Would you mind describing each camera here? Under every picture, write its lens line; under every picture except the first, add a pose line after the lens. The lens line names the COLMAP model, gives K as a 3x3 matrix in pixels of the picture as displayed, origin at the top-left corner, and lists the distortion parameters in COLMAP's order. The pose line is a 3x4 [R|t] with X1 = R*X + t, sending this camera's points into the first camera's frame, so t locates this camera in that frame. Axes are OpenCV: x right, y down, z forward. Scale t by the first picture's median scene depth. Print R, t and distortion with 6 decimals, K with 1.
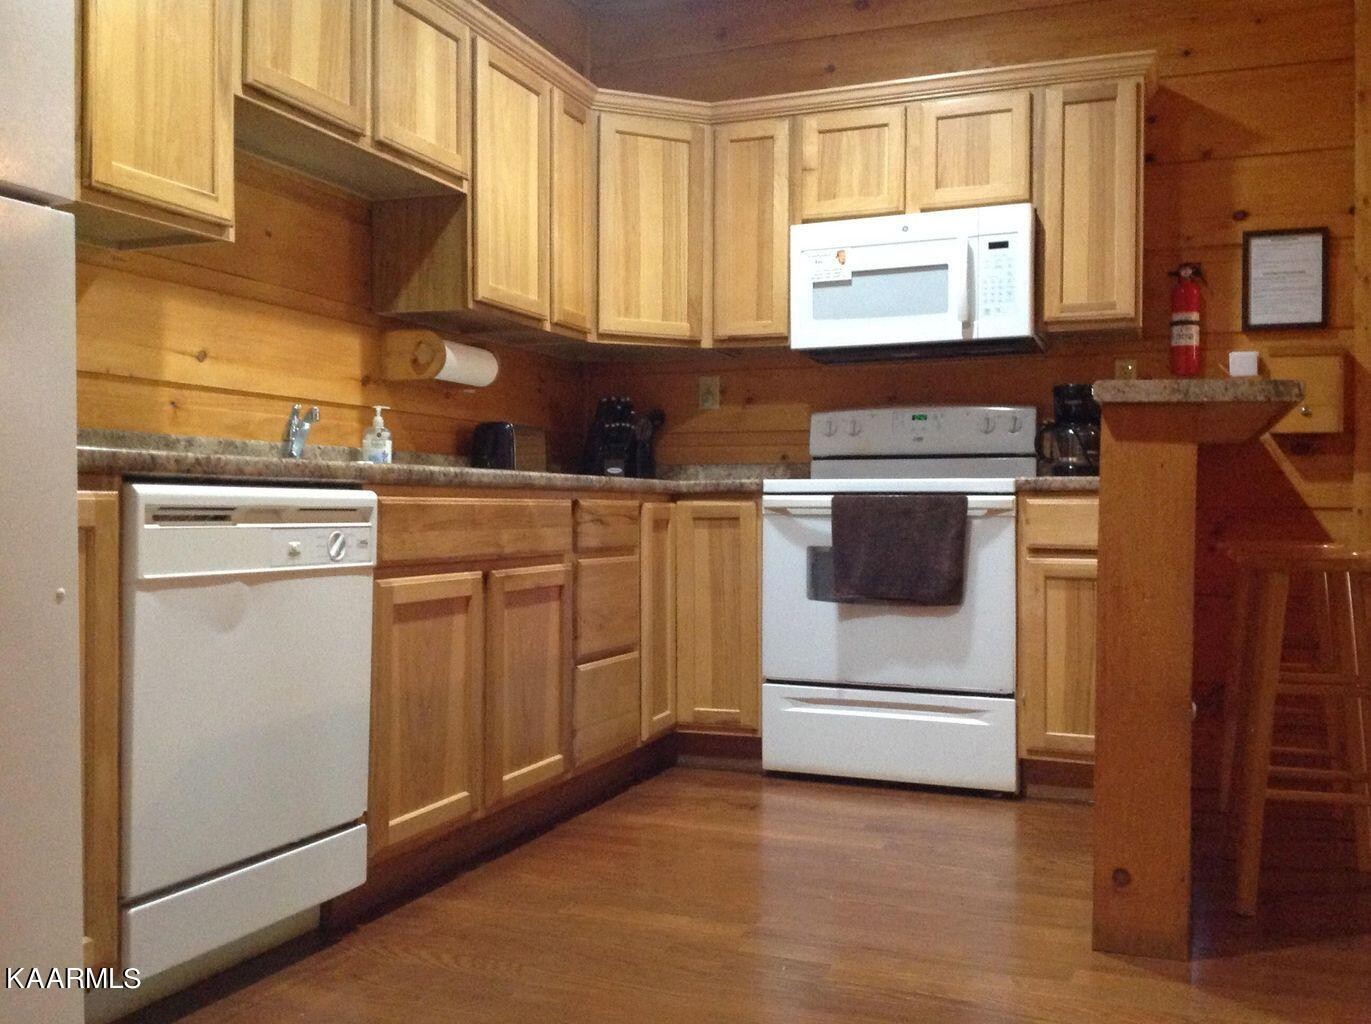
lens RADIAL K [[1309.2, 0, 685.5], [0, 1309.2, 512.0], [0, 0, 1]] dist [0.144545, -0.313733]
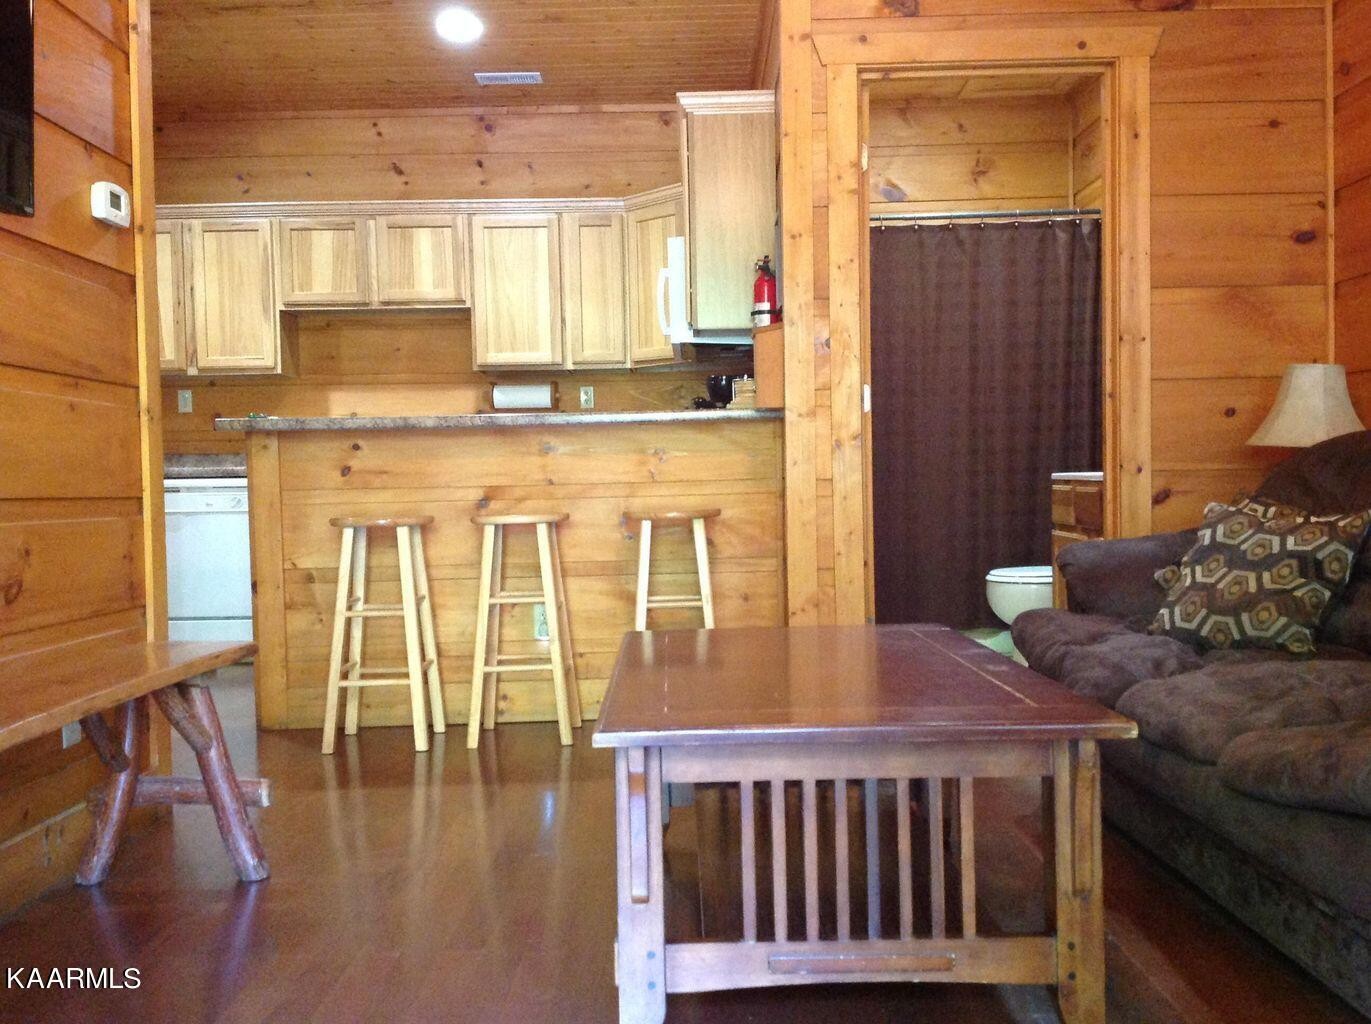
lens RADIAL K [[1309.2, 0, 685.5], [0, 1309.2, 512.0], [0, 0, 1]] dist [0.144545, -0.313733]
pose [[0.374558, 0.001529, -0.927202, 2.035513], [0.012839, 0.999894, 0.006835, 0.034185], [0.927115, -0.014465, 0.374499, 0.761063]]
